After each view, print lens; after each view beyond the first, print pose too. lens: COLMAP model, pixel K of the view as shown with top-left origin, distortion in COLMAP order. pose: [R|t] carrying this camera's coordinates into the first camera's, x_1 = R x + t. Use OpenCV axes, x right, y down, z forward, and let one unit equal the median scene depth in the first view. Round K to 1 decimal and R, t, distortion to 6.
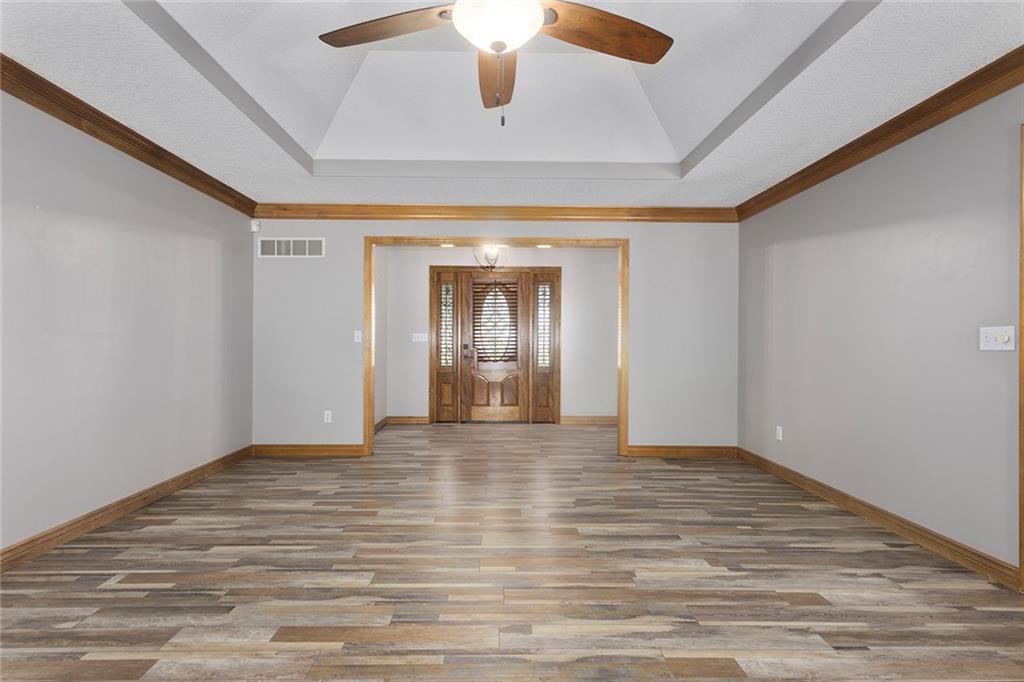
lens RADIAL K [[487.8, 0, 512.0], [0, 487.8, 341.0], [0, 0, 1]] dist [0.002485, 0.000132]
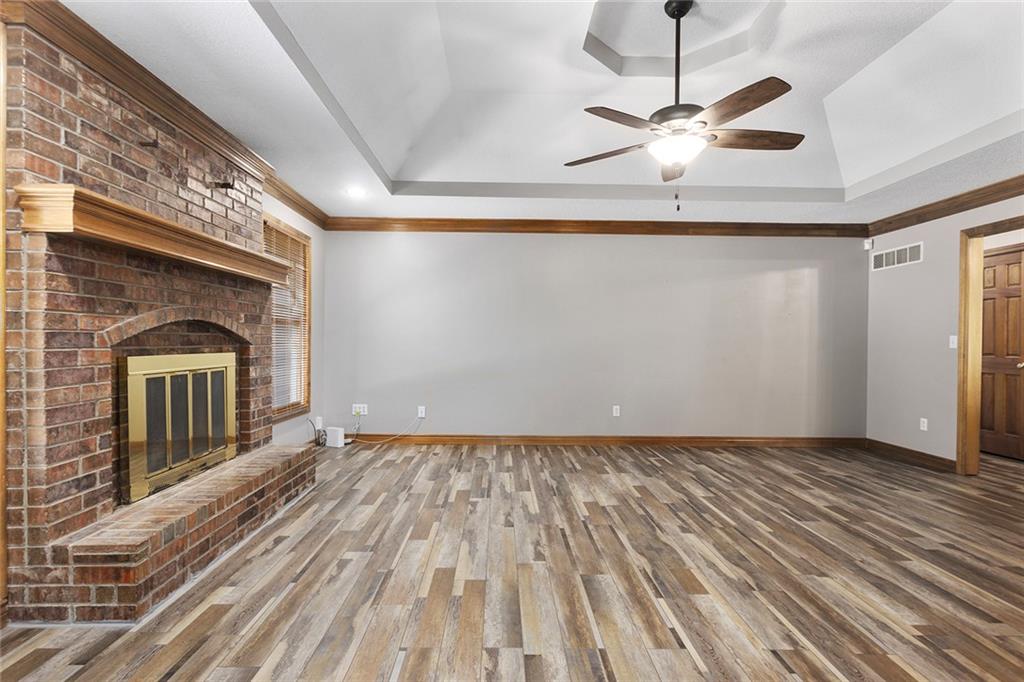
lens RADIAL K [[496.2, 0, 506.2], [0, 496.2, 345.4], [0, 0, 1]] dist [0.002816, -0.000231]
pose [[0.000324, 0.001907, -0.999998, 1.152544], [-0.005648, 0.999982, 0.001905, 0.001005], [0.999984, 0.005648, 0.000335, 0.306644]]
